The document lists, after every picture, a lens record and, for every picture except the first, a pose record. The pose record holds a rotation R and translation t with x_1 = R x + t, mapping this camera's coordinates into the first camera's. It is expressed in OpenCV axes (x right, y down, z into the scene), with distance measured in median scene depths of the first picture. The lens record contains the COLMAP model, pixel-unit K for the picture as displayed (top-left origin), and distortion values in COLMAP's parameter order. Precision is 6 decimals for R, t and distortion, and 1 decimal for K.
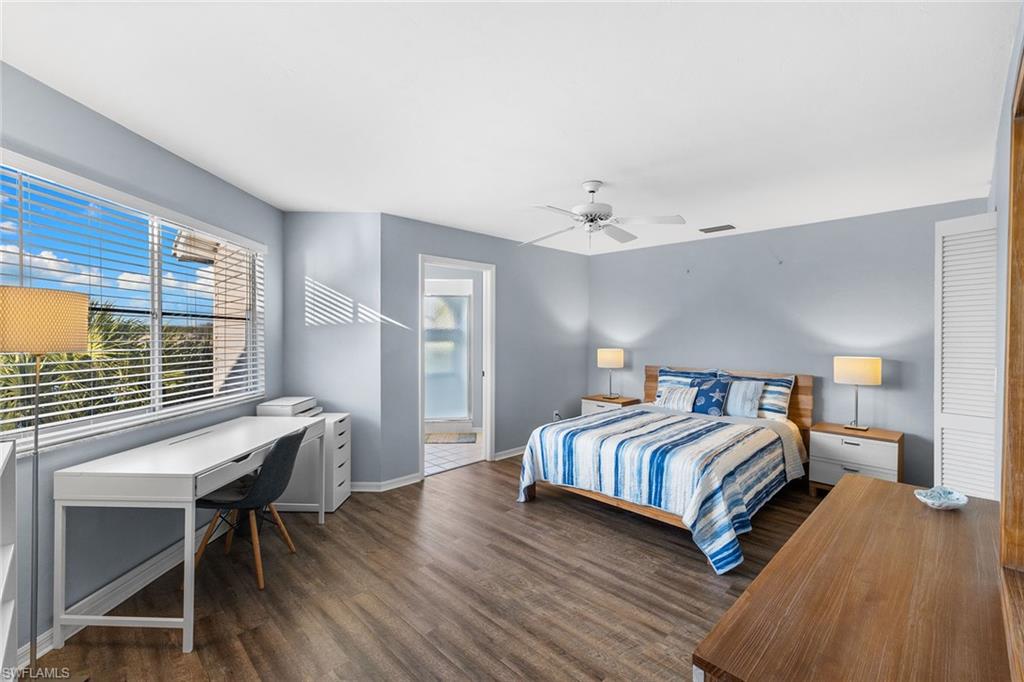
lens RADIAL K [[441.3, 0, 512.0], [0, 441.3, 341.0], [0, 0, 1]] dist [-0.000046, 0.000100]
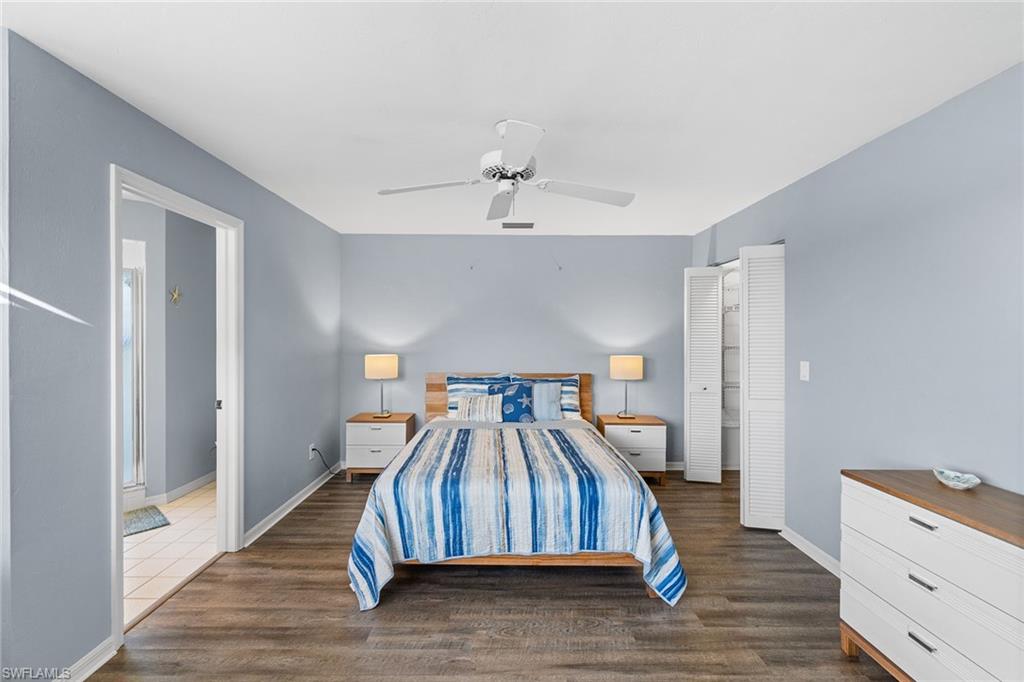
lens RADIAL K [[441.3, 0, 512.0], [0, 441.3, 341.0], [0, 0, 1]] dist [-0.000046, 0.000100]
pose [[0.702506, -0.008972, 0.711622, -0.257812], [0.011572, 0.999932, 0.001183, -0.007571], [-0.711584, 0.007404, 0.702562, 0.396656]]
